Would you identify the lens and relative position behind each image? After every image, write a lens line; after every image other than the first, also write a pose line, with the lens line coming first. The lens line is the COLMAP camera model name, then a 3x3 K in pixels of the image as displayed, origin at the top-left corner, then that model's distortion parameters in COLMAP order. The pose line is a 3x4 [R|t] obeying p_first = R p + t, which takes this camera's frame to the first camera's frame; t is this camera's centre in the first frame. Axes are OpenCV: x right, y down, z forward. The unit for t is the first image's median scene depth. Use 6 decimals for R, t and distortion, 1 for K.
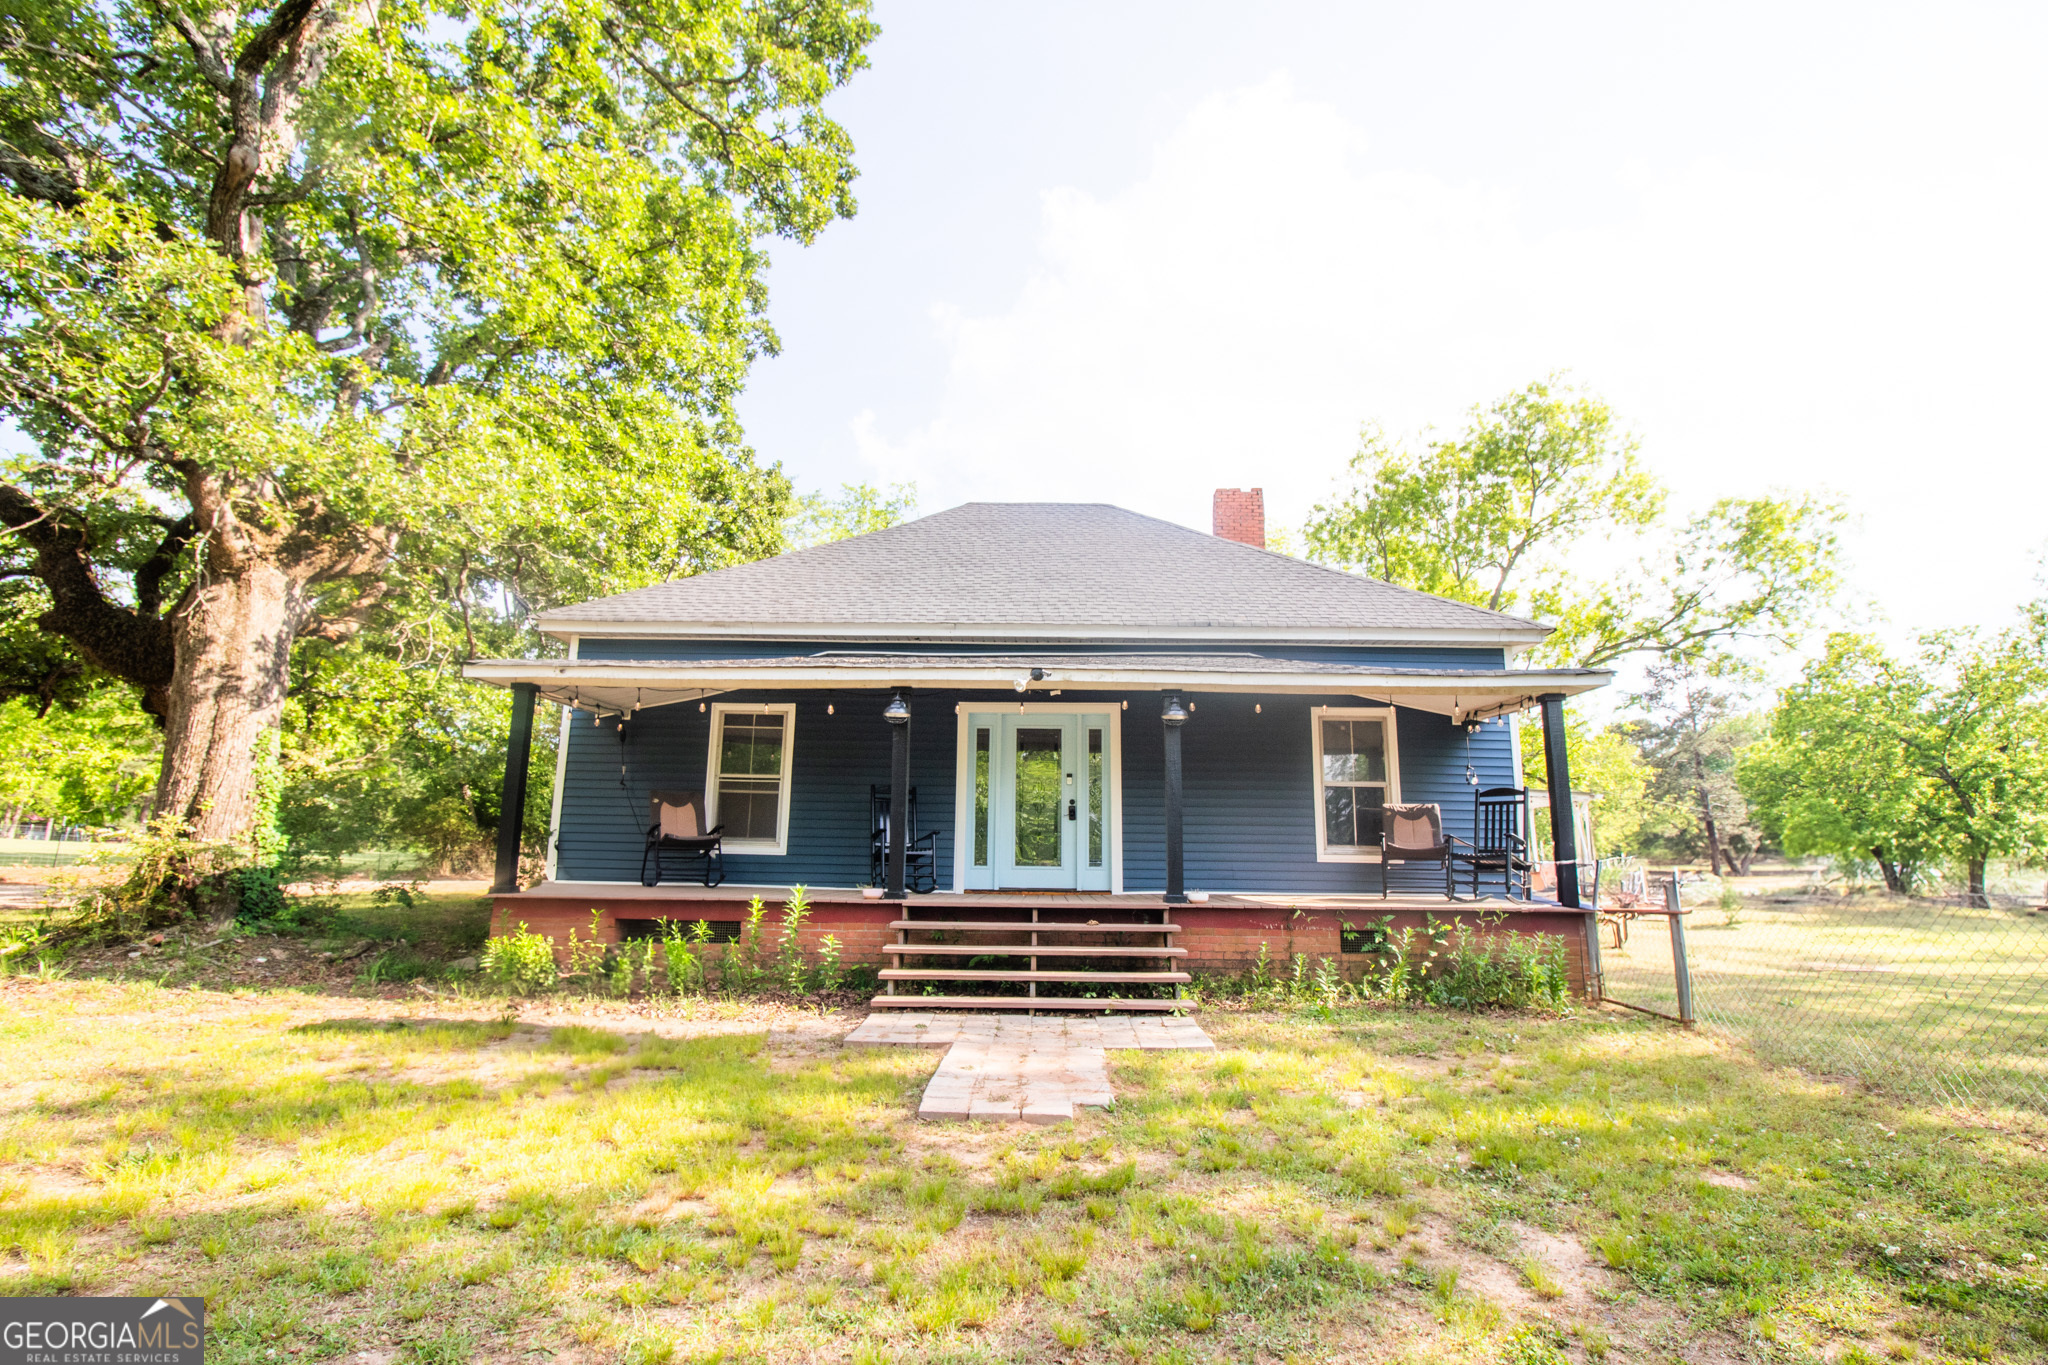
lens RADIAL K [[952.7, 0, 1026.7], [0, 952.7, 685.4], [0, 0, 1]] dist [-0.000561, -0.011504]
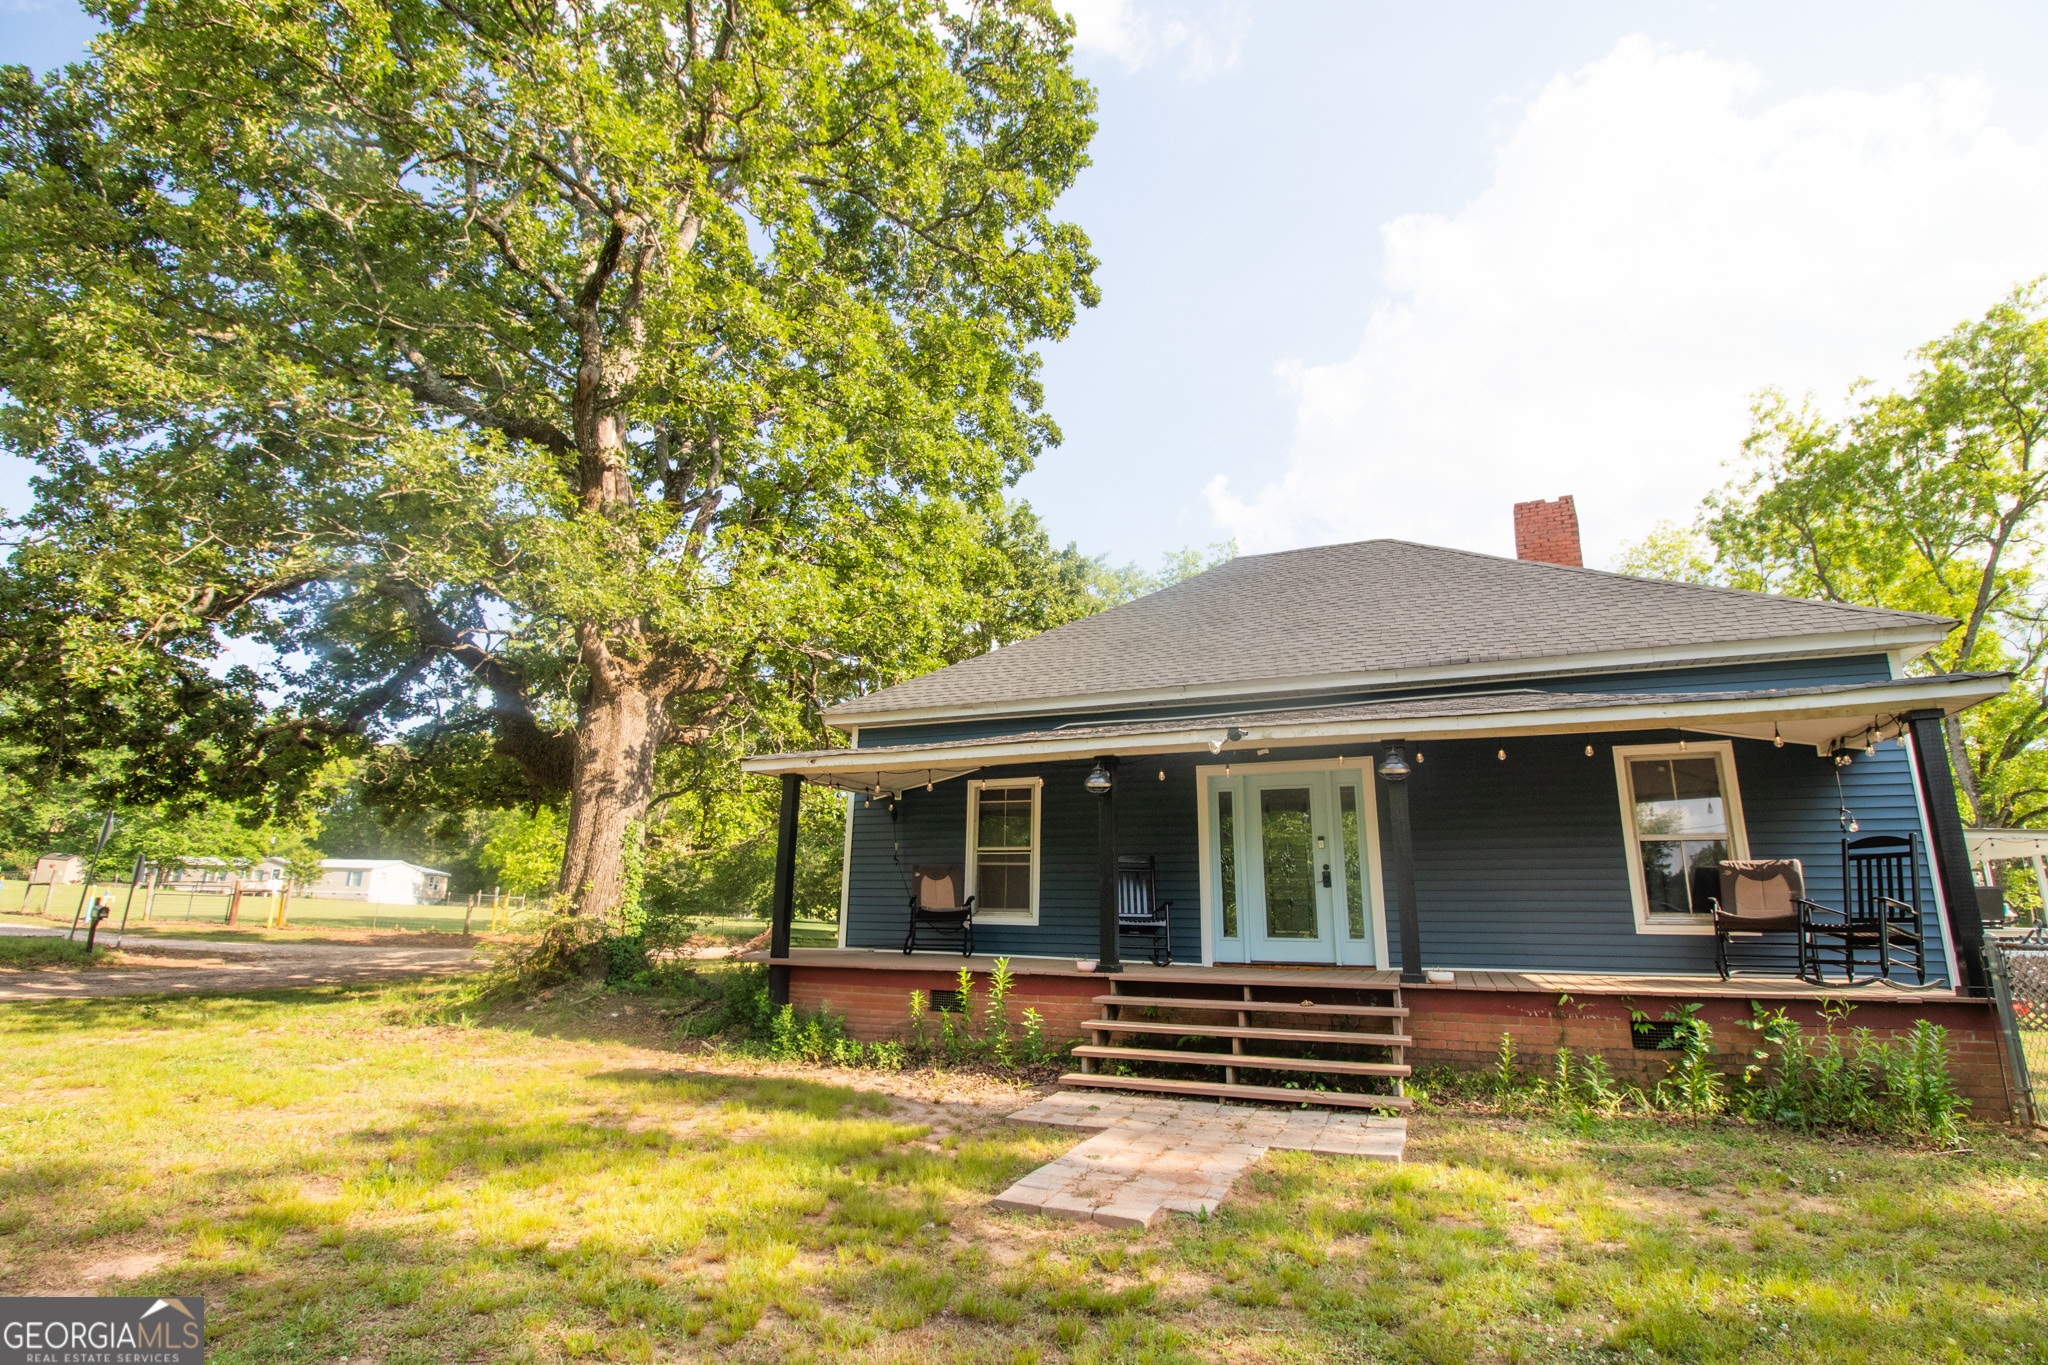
lens RADIAL K [[952.7, 0, 1034.3], [0, 952.7, 686.3], [0, 0, 1]] dist [-0.000561, -0.011504]
pose [[0.928411, -0.090323, -0.360410, 0.134858], [0.067077, 0.994809, -0.076521, 0.000083], [0.365451, 0.046868, 0.929650, 0.033323]]
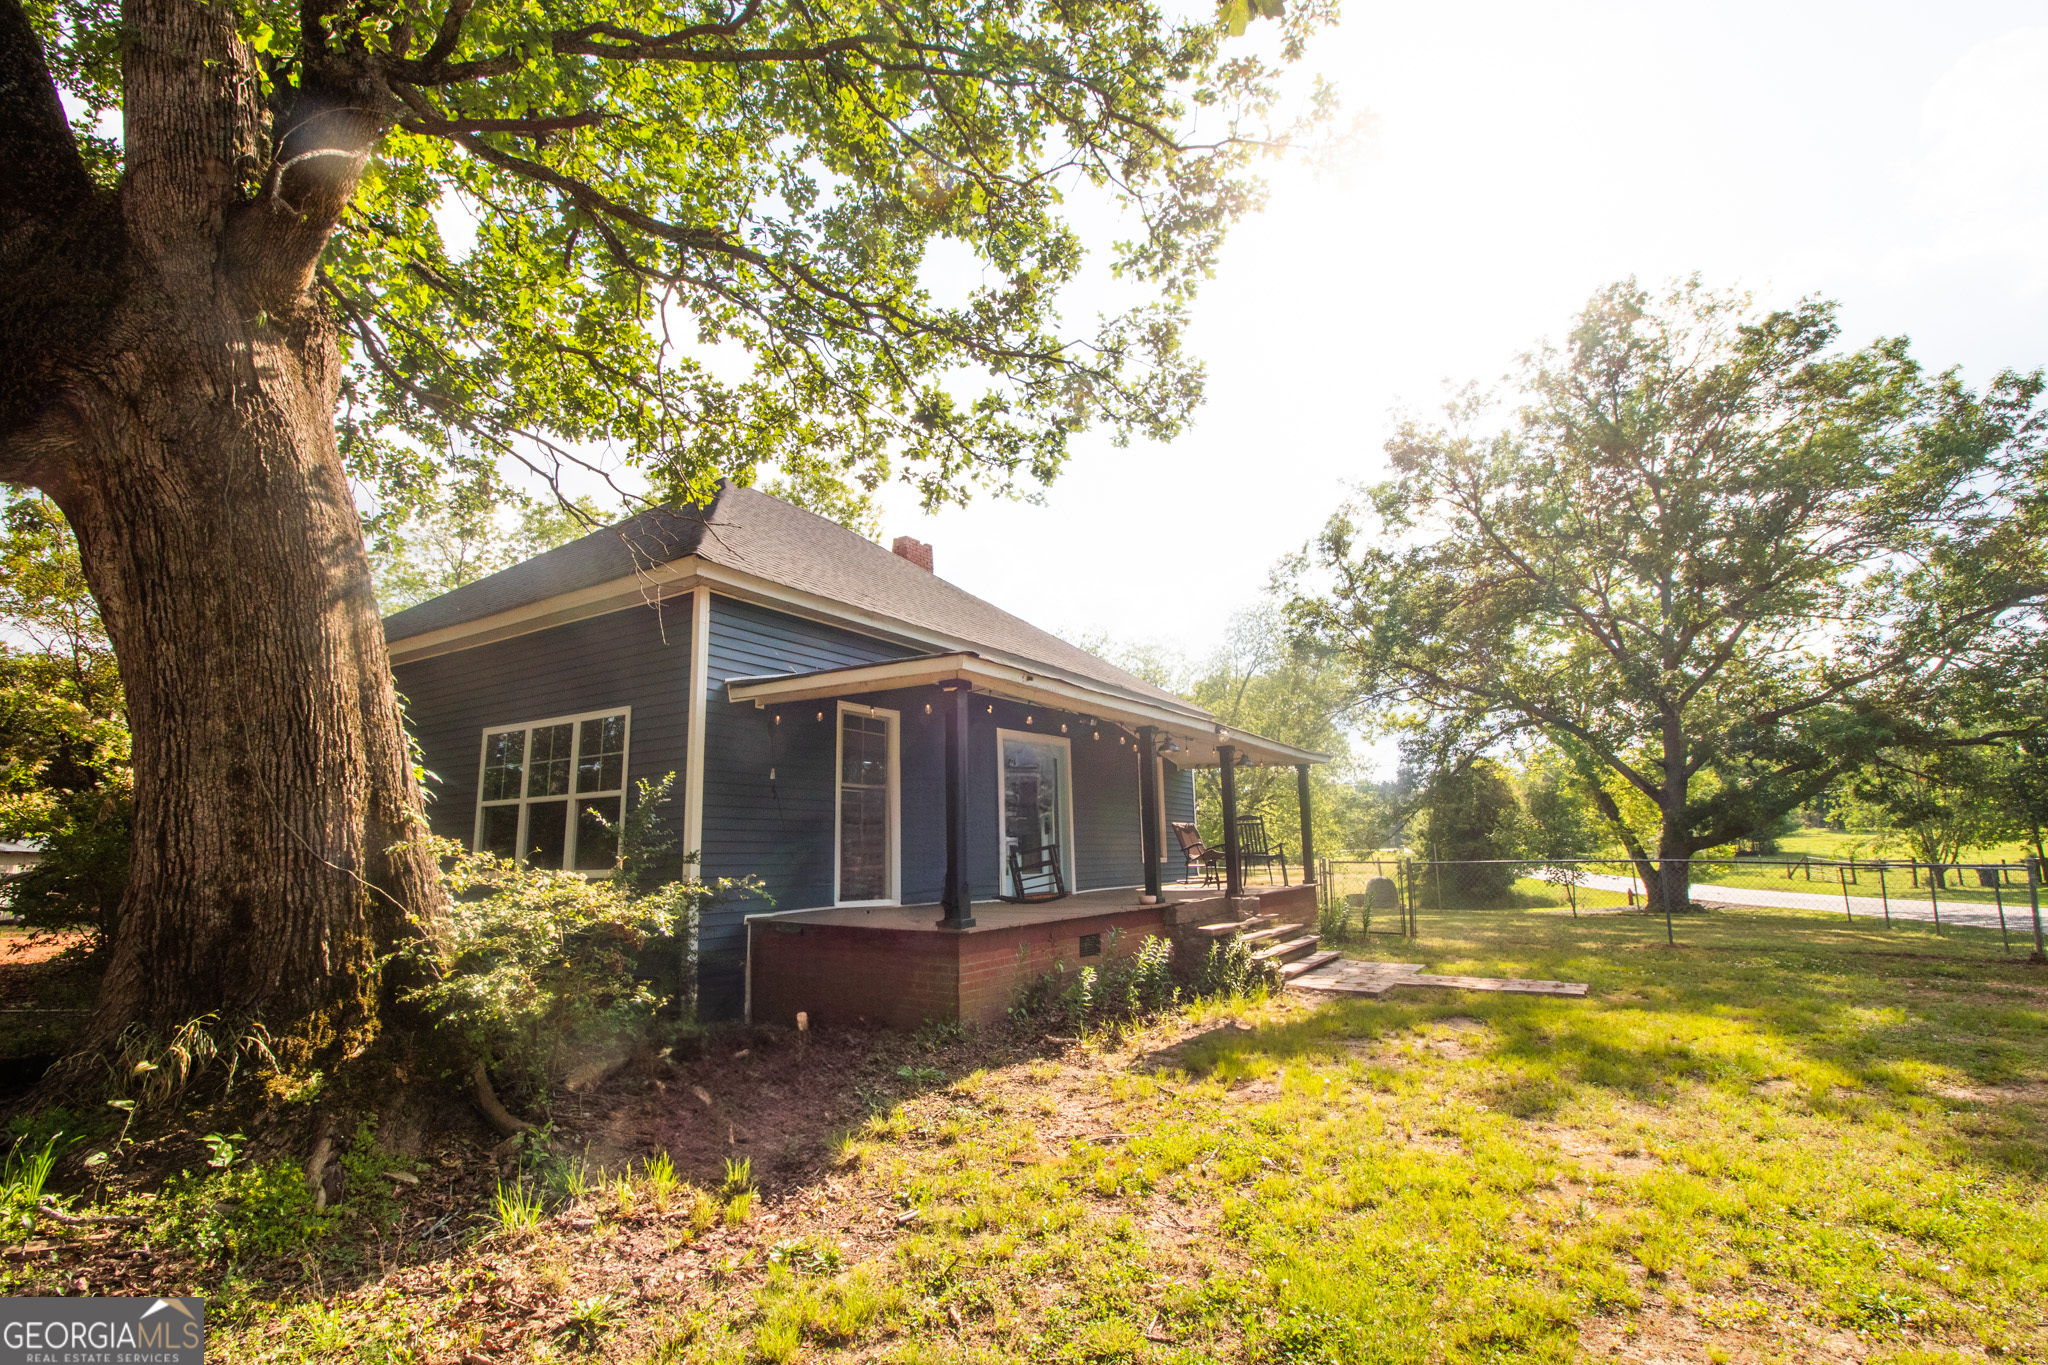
lens RADIAL K [[952.7, 0, 1029.2], [0, 952.7, 682.0], [0, 0, 1]] dist [-0.000561, -0.011504]
pose [[0.523581, 0.133062, 0.841521, -0.997506], [-0.131182, 0.988541, -0.074689, 0.045424], [-0.841816, -0.071287, 0.535036, 0.399096]]
